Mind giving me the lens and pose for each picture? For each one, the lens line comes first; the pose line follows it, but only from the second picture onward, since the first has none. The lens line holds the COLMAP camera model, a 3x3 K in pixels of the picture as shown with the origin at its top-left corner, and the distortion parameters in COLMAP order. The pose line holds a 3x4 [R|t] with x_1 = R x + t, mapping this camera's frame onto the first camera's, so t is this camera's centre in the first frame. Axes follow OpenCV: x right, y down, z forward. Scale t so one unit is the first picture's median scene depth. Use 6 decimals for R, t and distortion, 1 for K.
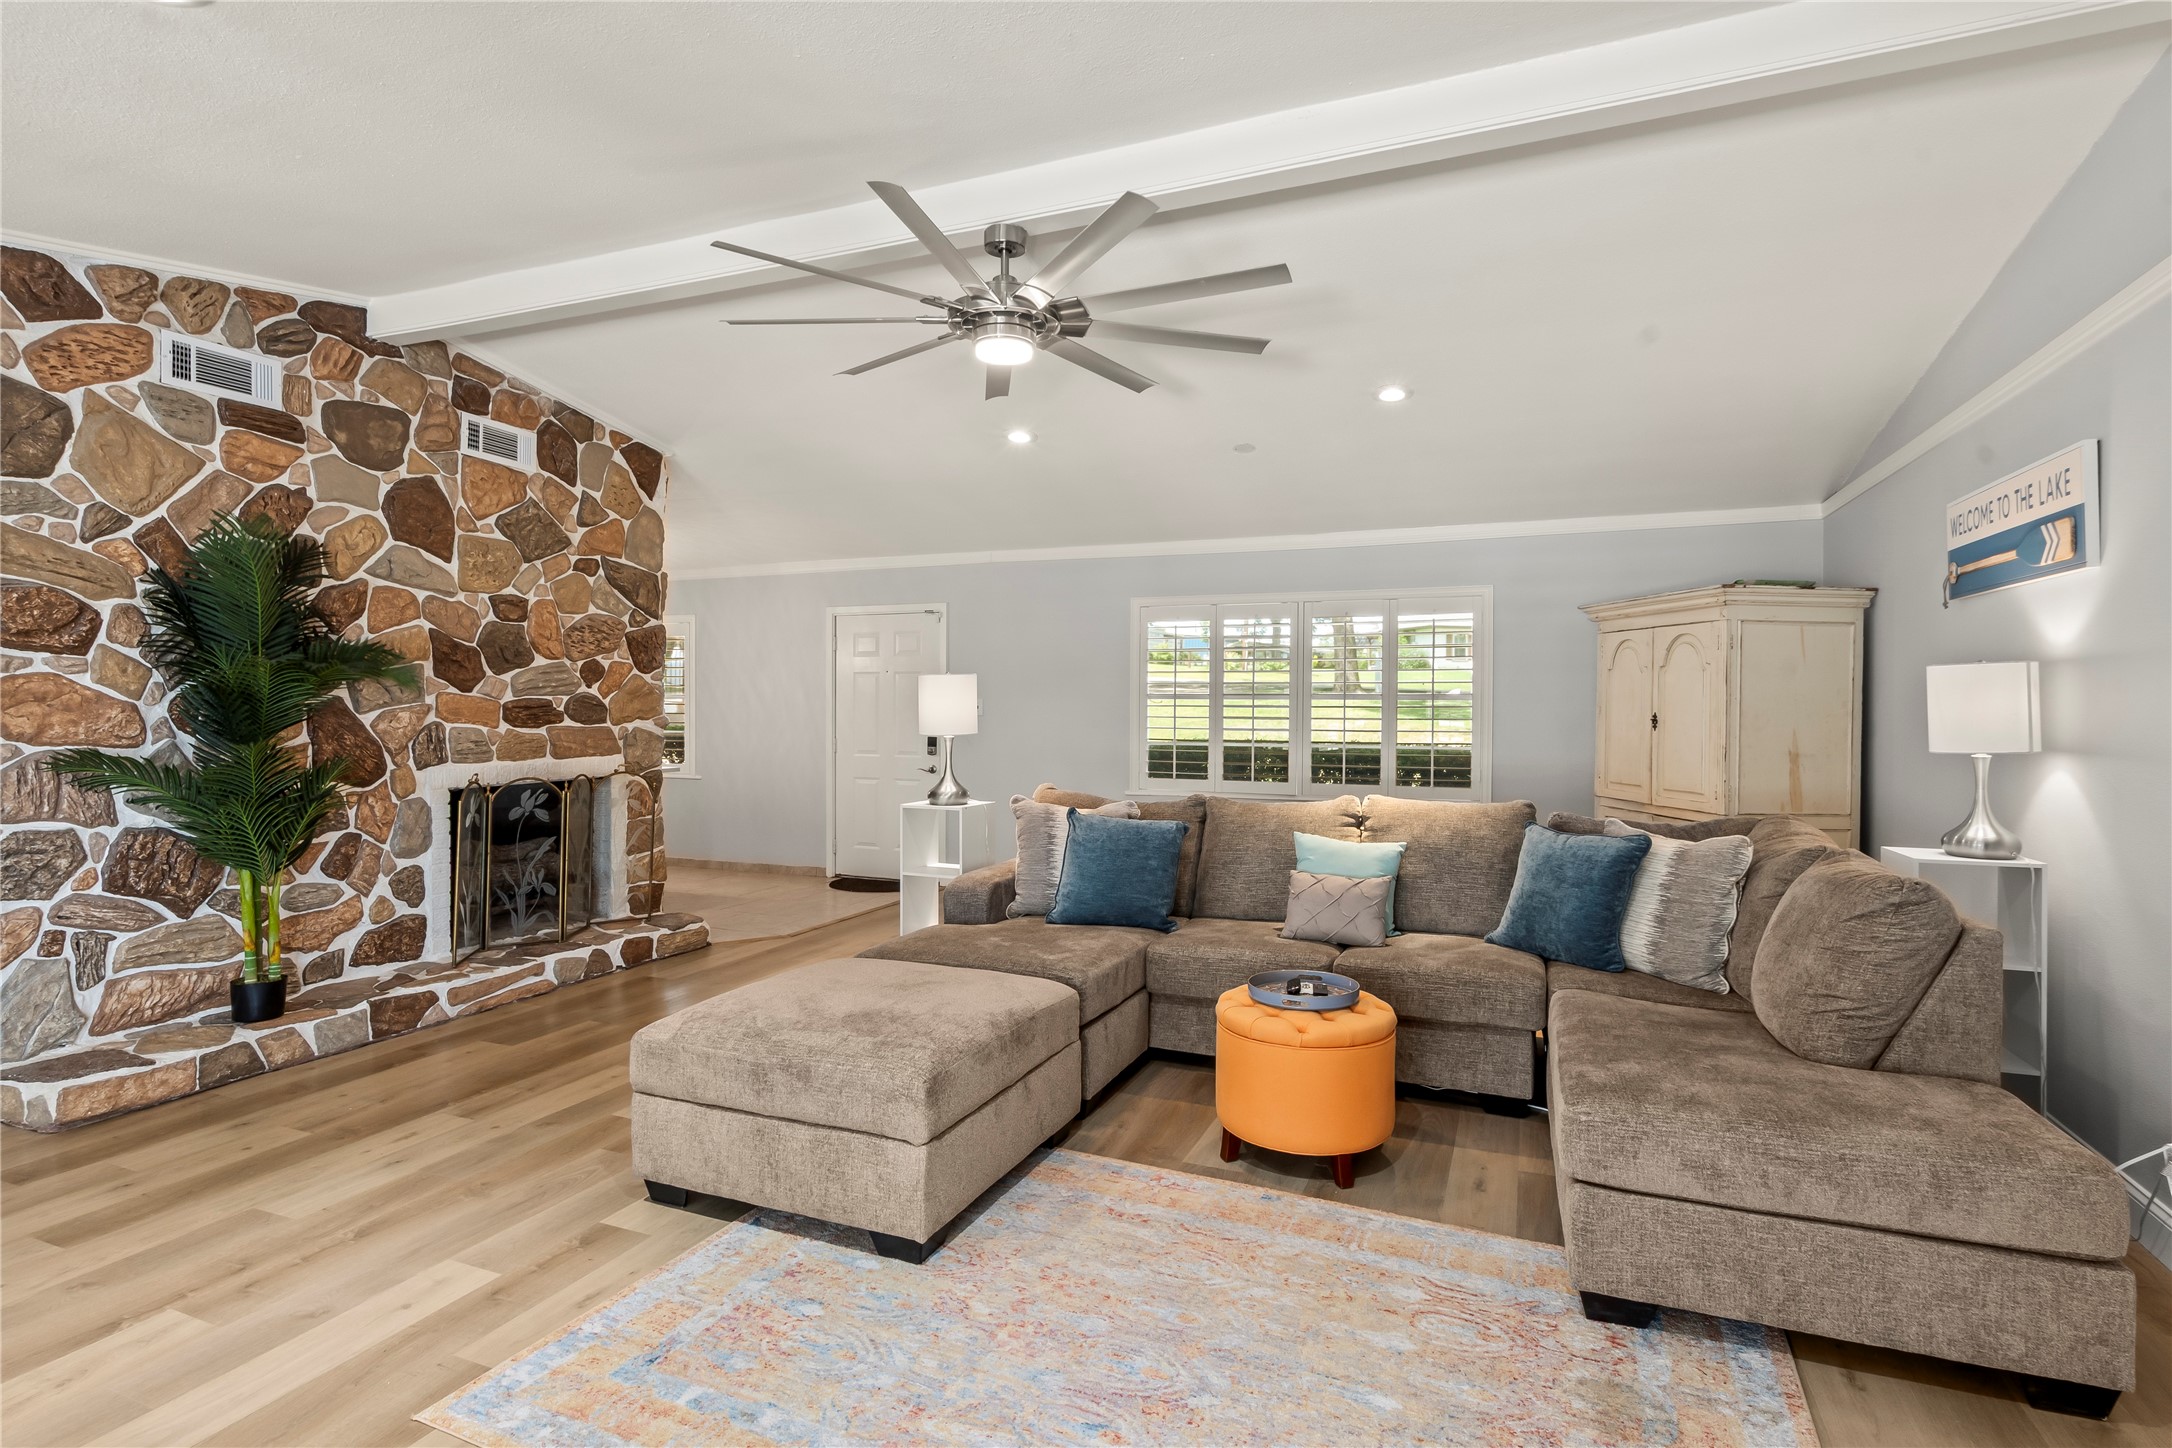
lens RADIAL K [[1085.3, 0, 1085.0], [0, 1085.3, 706.1], [0, 0, 1]] dist [0.011953, -0.009713]
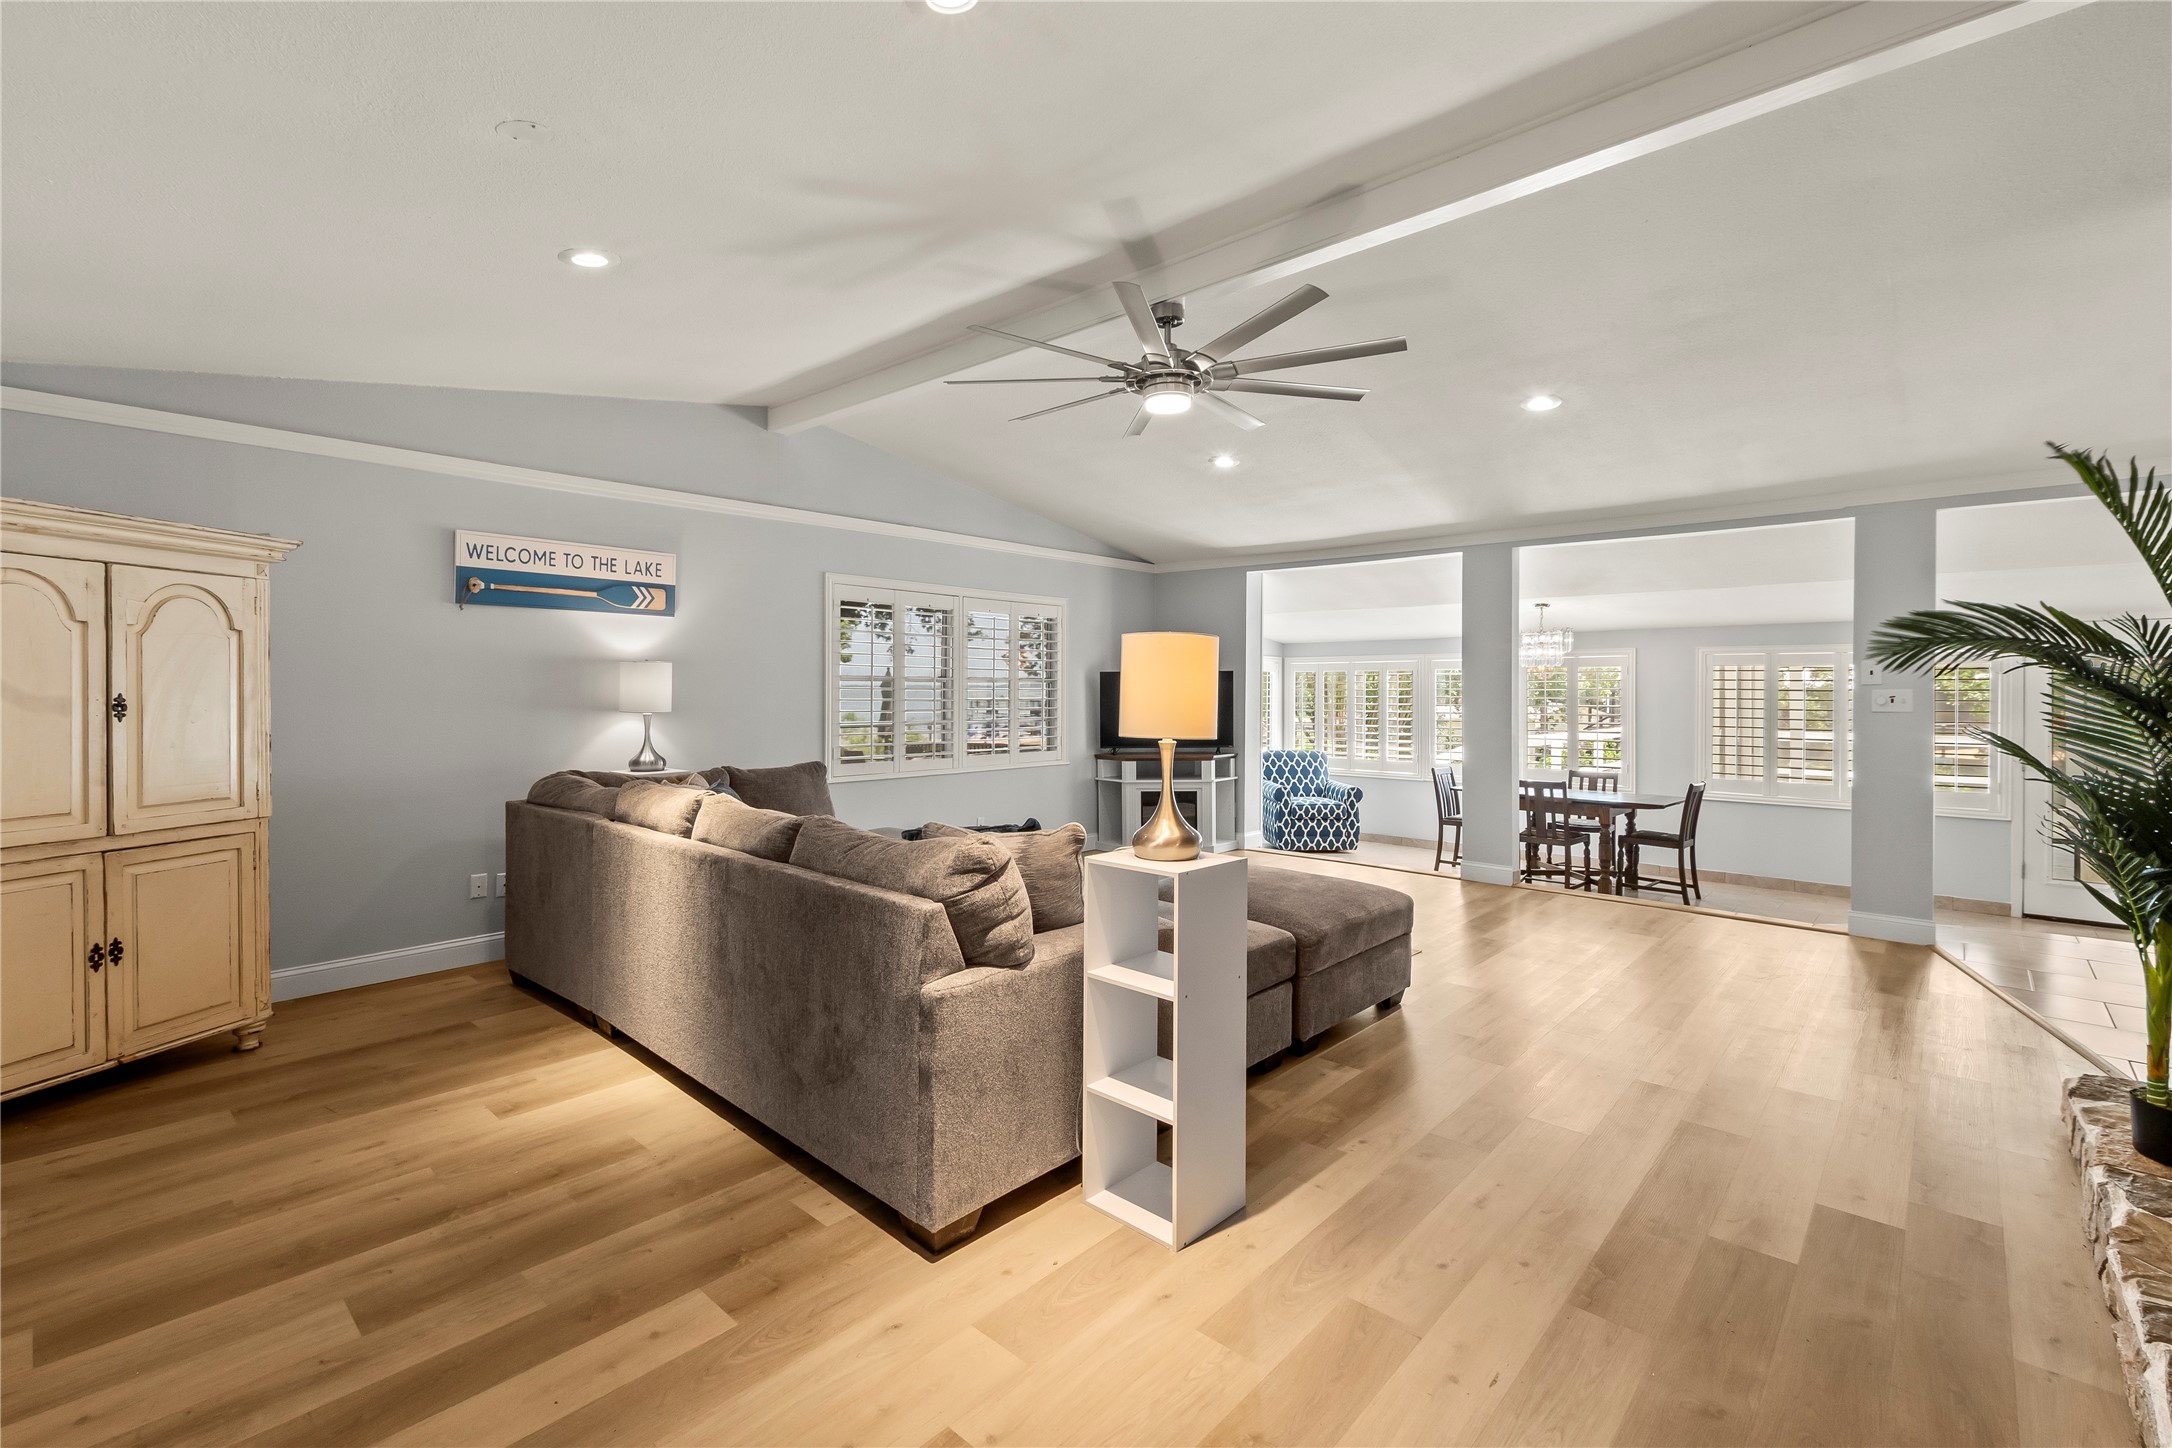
lens RADIAL K [[954.5, 0, 1083.2], [0, 954.5, 709.1], [0, 0, 1]] dist [0.015384, 0.000132]
pose [[-0.944882, -0.016540, 0.326992, -0.407928], [-0.007368, 0.999544, 0.029269, -0.015064], [-0.327327, 0.025246, -0.944574, 2.602372]]
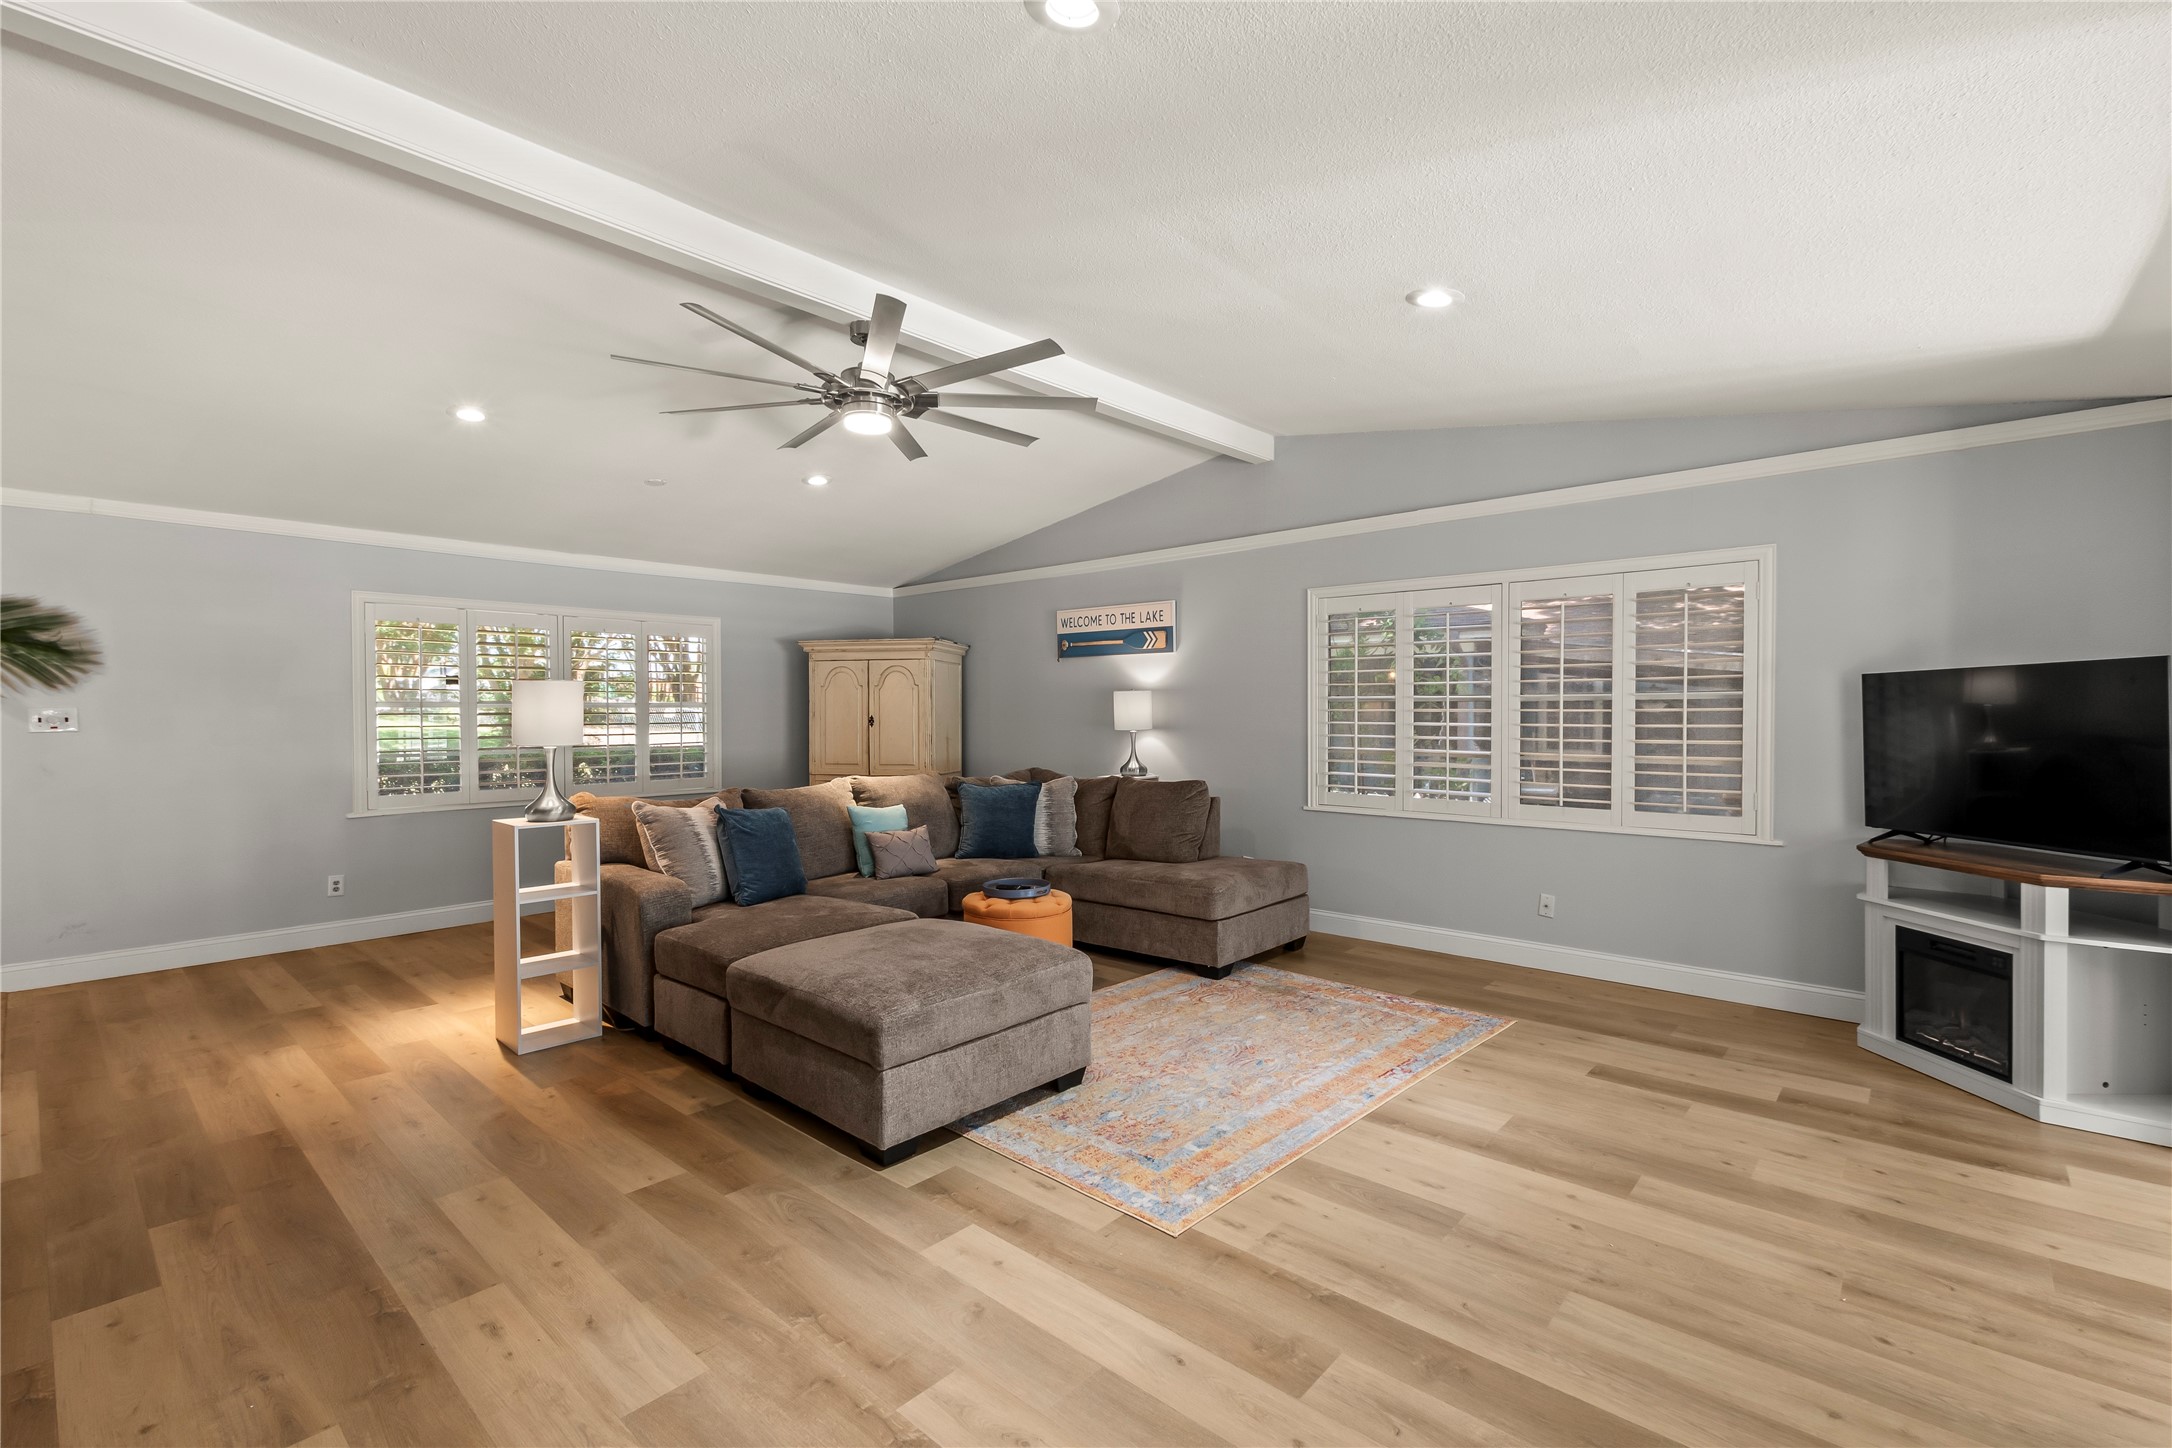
lens RADIAL K [[963.6, 0, 1086.0], [0, 963.6, 724.0], [0, 0, 1]] dist [0.000252, 0.000105]
pose [[0.324644, -0.016919, 0.945685, -1.278038], [0.008191, 0.999853, 0.015076, -0.000537], [-0.945801, 0.002852, 0.324735, 0.515687]]
